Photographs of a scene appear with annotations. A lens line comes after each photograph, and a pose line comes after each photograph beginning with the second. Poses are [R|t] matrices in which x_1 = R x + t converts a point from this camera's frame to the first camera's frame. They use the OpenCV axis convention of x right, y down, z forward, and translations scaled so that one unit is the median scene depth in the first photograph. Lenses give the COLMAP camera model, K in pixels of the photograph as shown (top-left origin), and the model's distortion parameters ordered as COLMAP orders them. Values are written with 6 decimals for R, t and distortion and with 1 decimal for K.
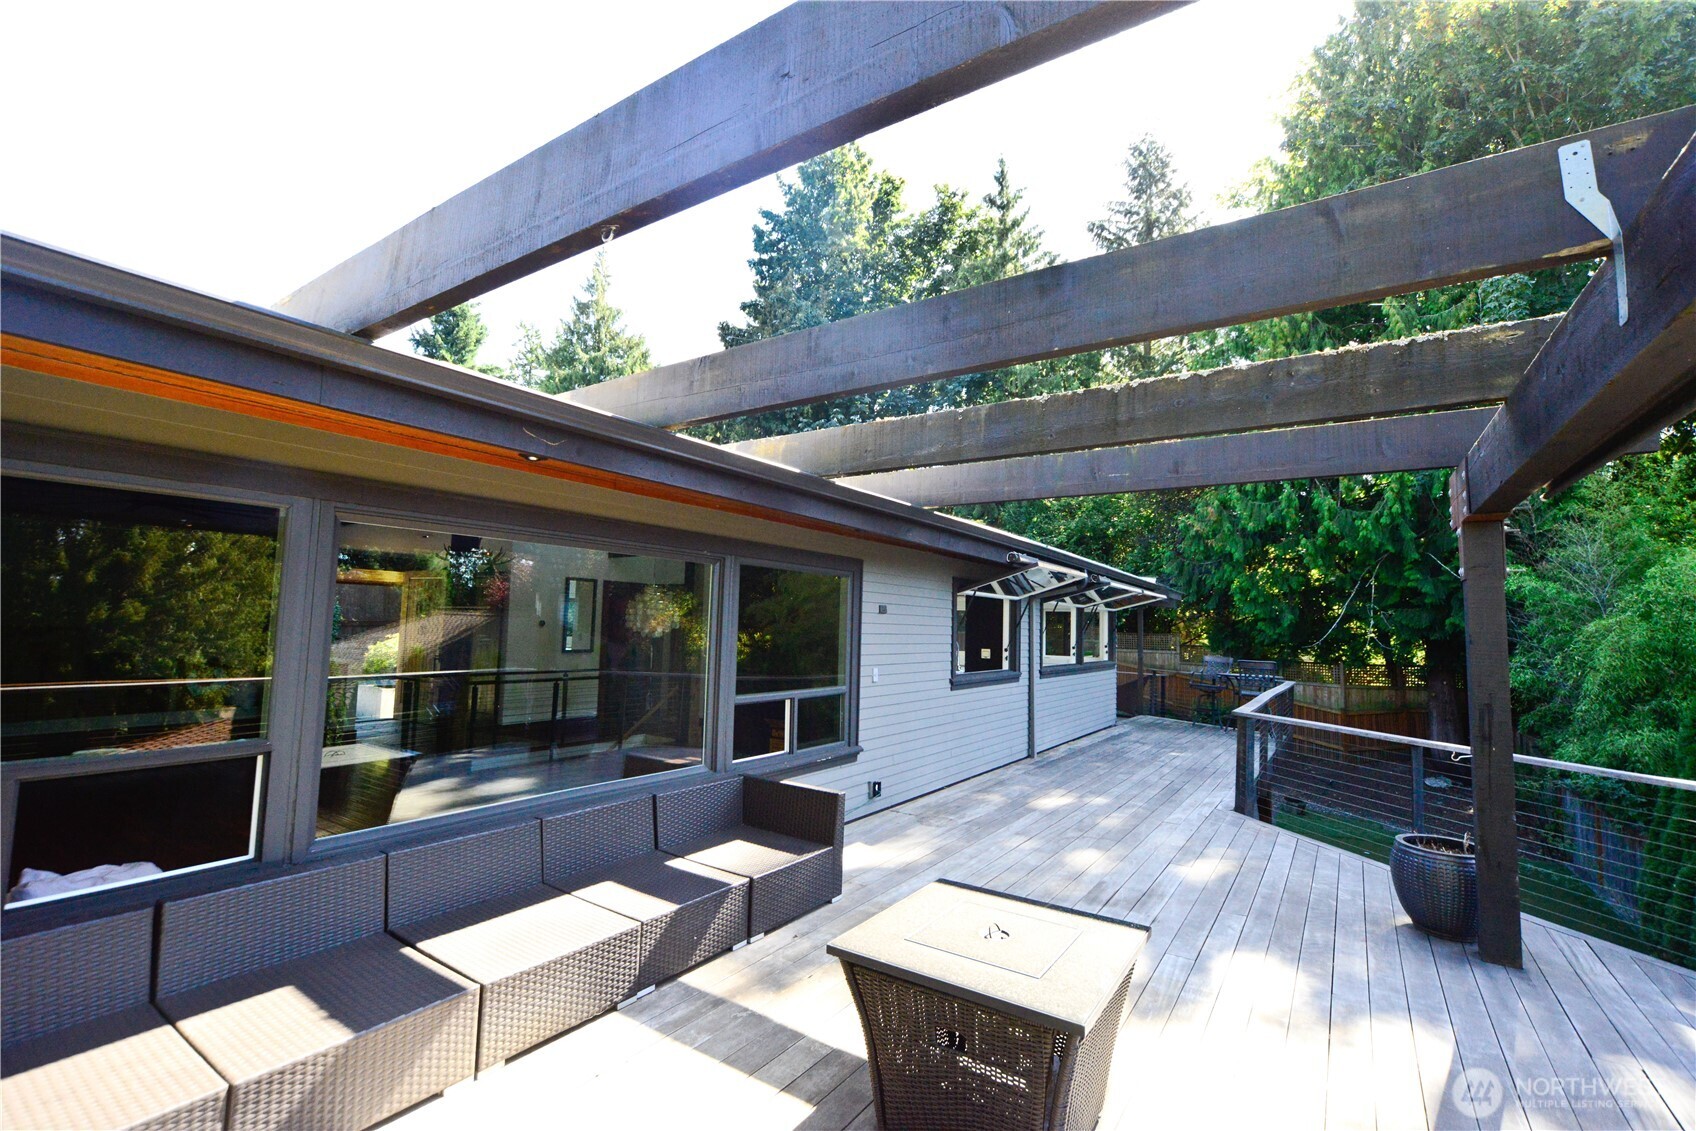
lens RADIAL K [[756.9, 0, 841.1], [0, 756.9, 564.4], [0, 0, 1]] dist [-0.010398, 0.003369]
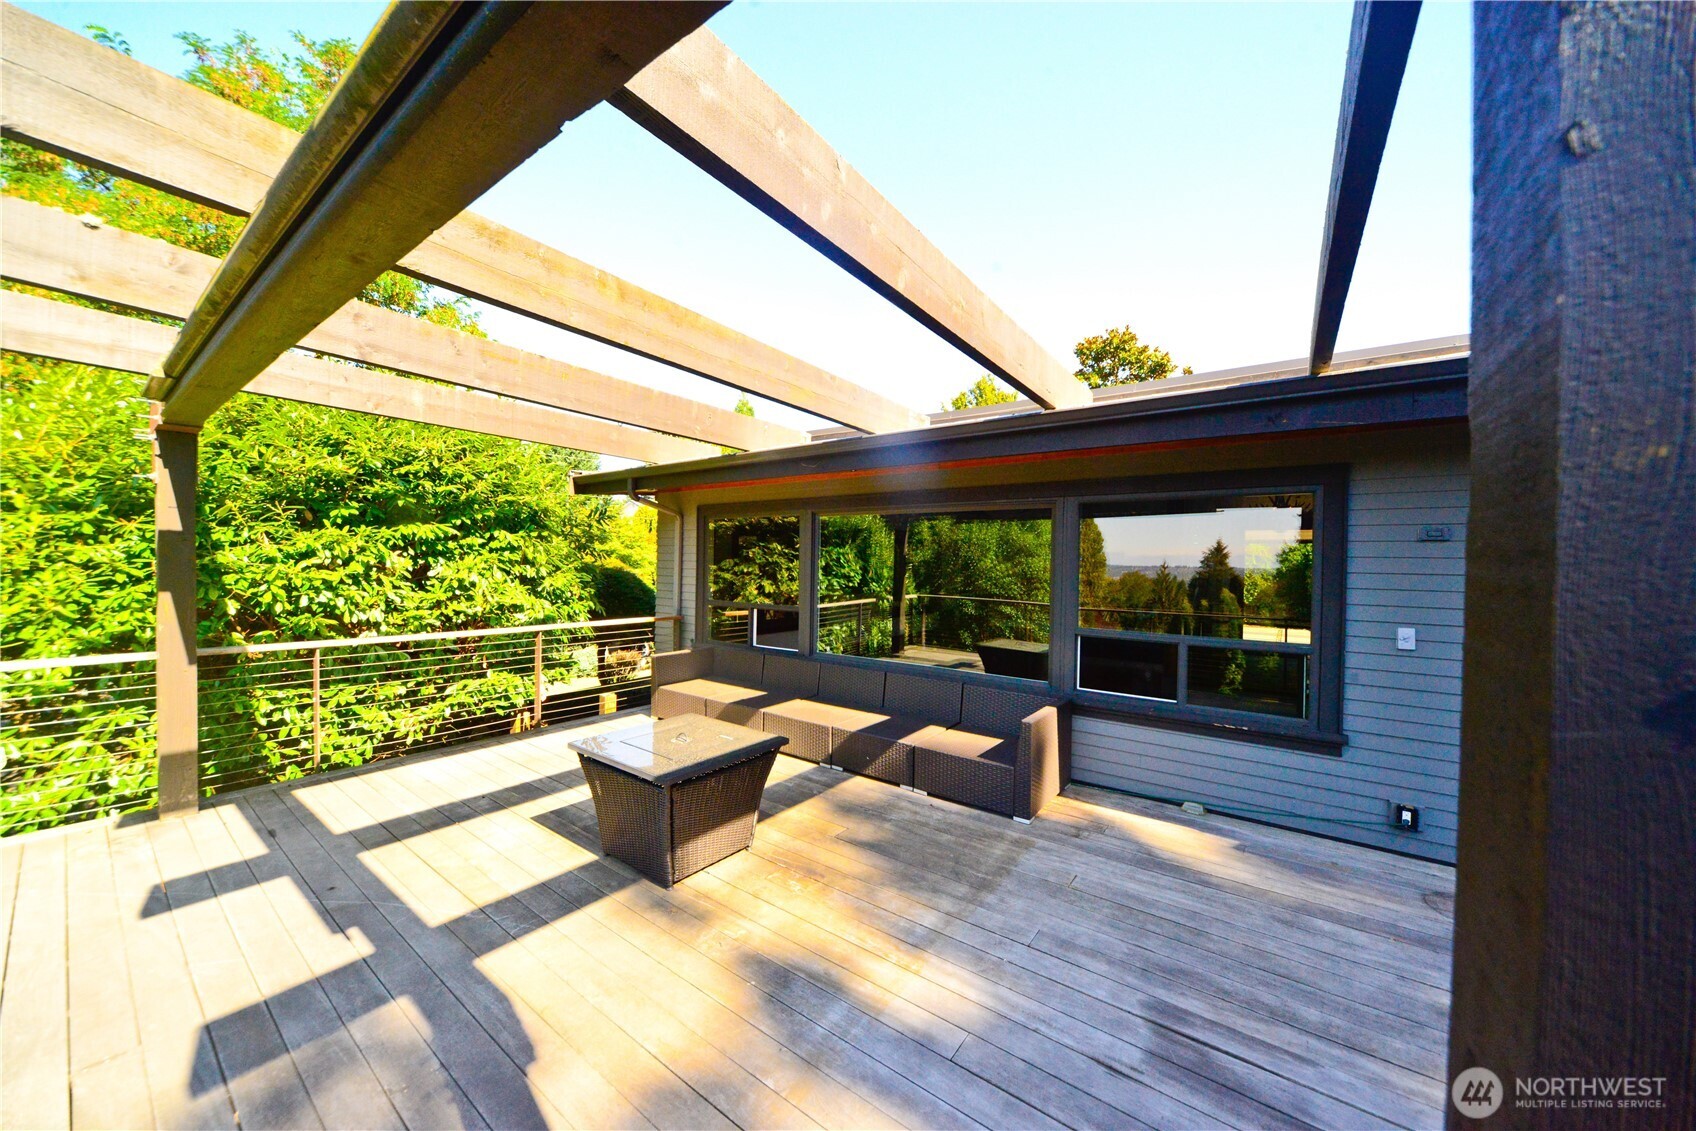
lens RADIAL K [[595.0, 0, 841.7], [0, 595.0, 567.6], [0, 0, 1]] dist [-0.006304, 0.000218]
pose [[-0.057899, -0.022717, -0.998064, 0.973502], [0.065774, 0.997482, -0.026519, 0.116362], [0.996153, -0.067182, -0.056259, 0.958191]]
